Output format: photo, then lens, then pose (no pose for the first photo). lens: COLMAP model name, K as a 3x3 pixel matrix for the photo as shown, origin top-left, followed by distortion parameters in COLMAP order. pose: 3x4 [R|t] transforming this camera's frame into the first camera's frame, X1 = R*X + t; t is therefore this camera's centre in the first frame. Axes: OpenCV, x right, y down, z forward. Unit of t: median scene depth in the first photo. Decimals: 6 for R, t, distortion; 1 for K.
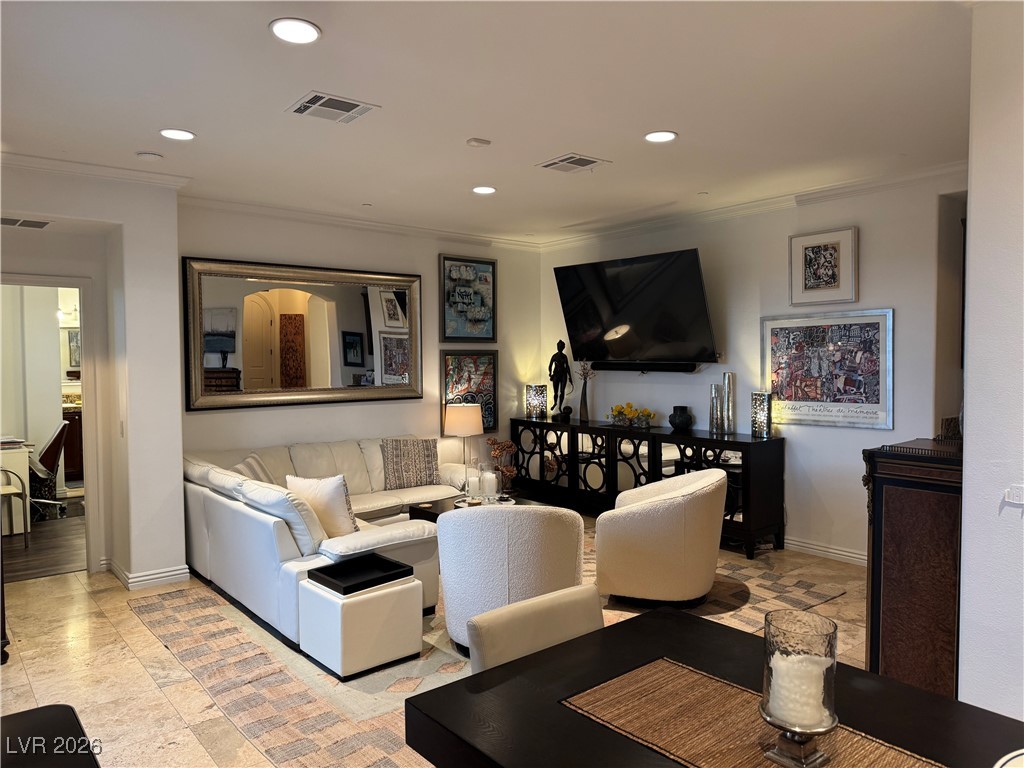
lens RADIAL K [[715.6, 0, 509.4], [0, 715.6, 384.5], [0, 0, 1]] dist [0.083906, -0.098107]
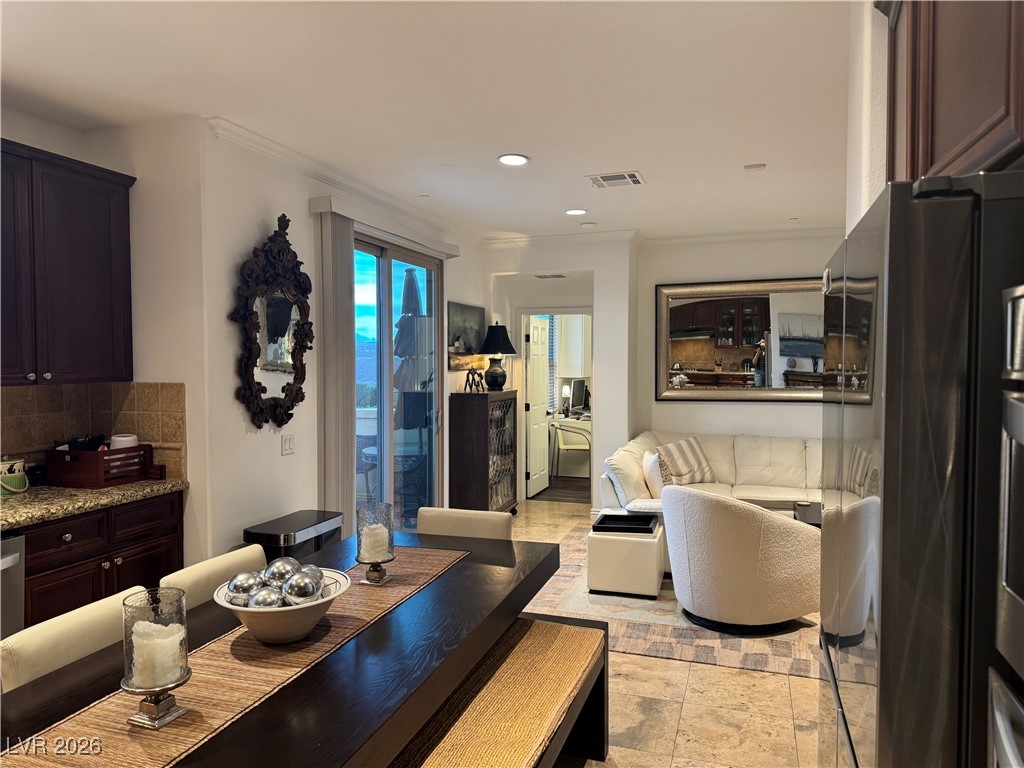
lens RADIAL K [[715.6, 0, 515.6], [0, 715.6, 385.8], [0, 0, 1]] dist [0.083906, -0.098107]
pose [[0.539134, 0.030142, -0.841681, 0.498320], [-0.033453, 0.999337, 0.014360, -0.001587], [0.841556, 0.020415, 0.539784, 0.073786]]
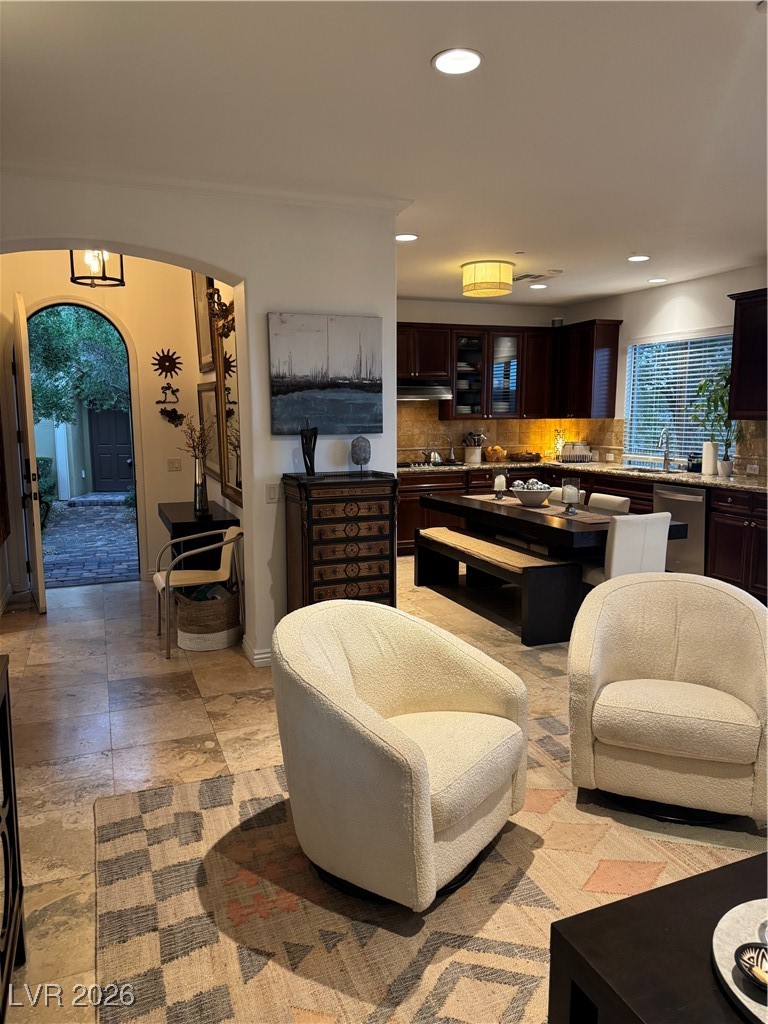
lens RADIAL K [[715.6, 0, 382.4], [0, 715.6, 511.1], [0, 0, 1]] dist [0.083906, -0.098107]
pose [[-0.952186, -0.028057, 0.304228, 0.044778], [0.026213, 0.984600, 0.172845, -0.044015], [-0.304393, 0.172555, -0.936787, 1.175087]]
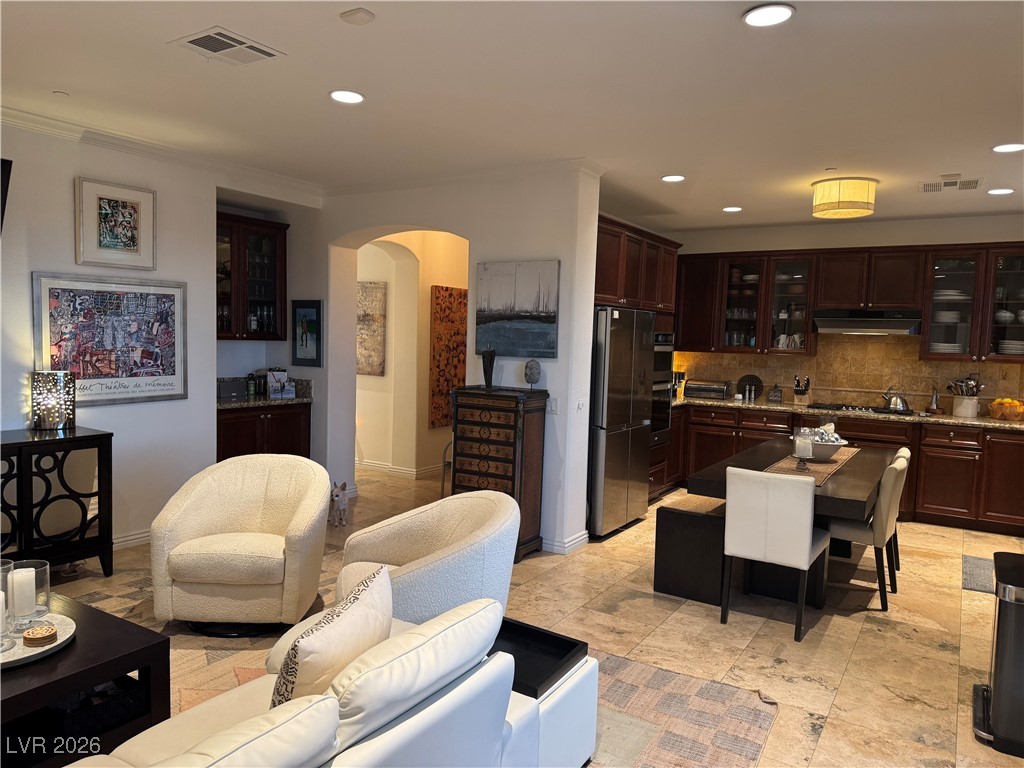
lens RADIAL K [[715.6, 0, 516.2], [0, 715.6, 386.0], [0, 0, 1]] dist [0.083906, -0.098107]
pose [[-0.321562, -0.070529, 0.944258, -0.533746], [0.009912, 0.996917, 0.077838, -0.028717], [-0.946837, 0.034389, -0.319871, 0.770736]]
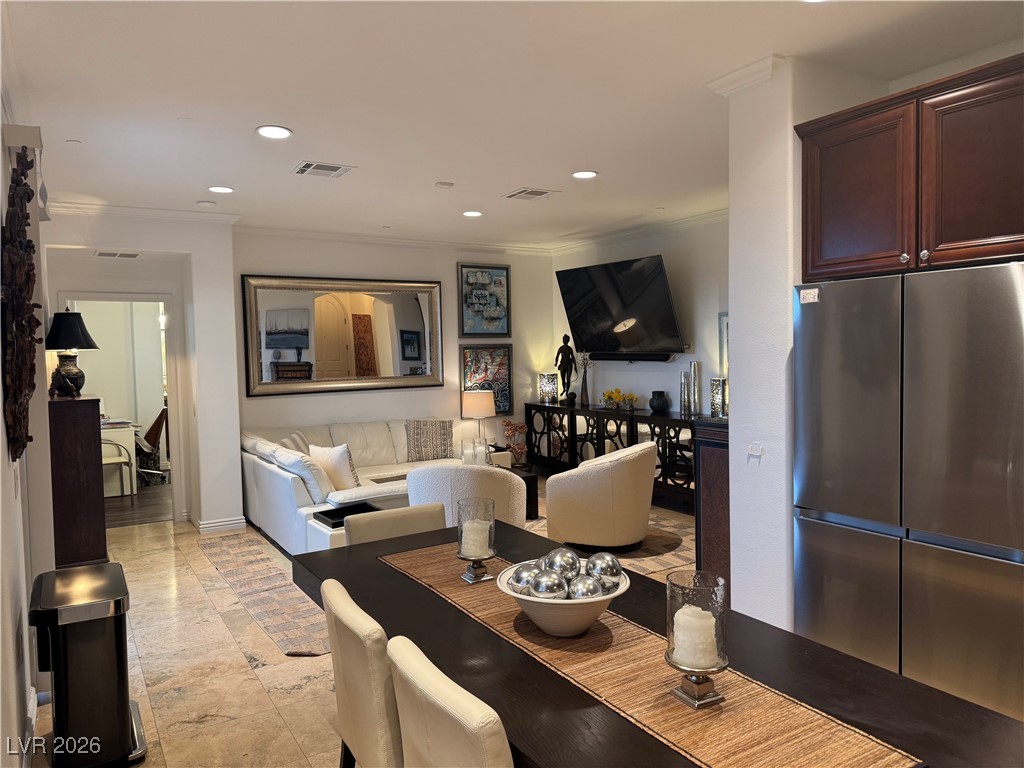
lens RADIAL K [[715.6, 0, 511.2], [0, 715.6, 379.2], [0, 0, 1]] dist [0.083906, -0.098107]
pose [[0.991183, -0.008465, -0.132232, 0.171216], [0.009306, 0.999940, 0.005744, 0.002766], [0.132176, -0.006924, 0.991202, -0.179543]]
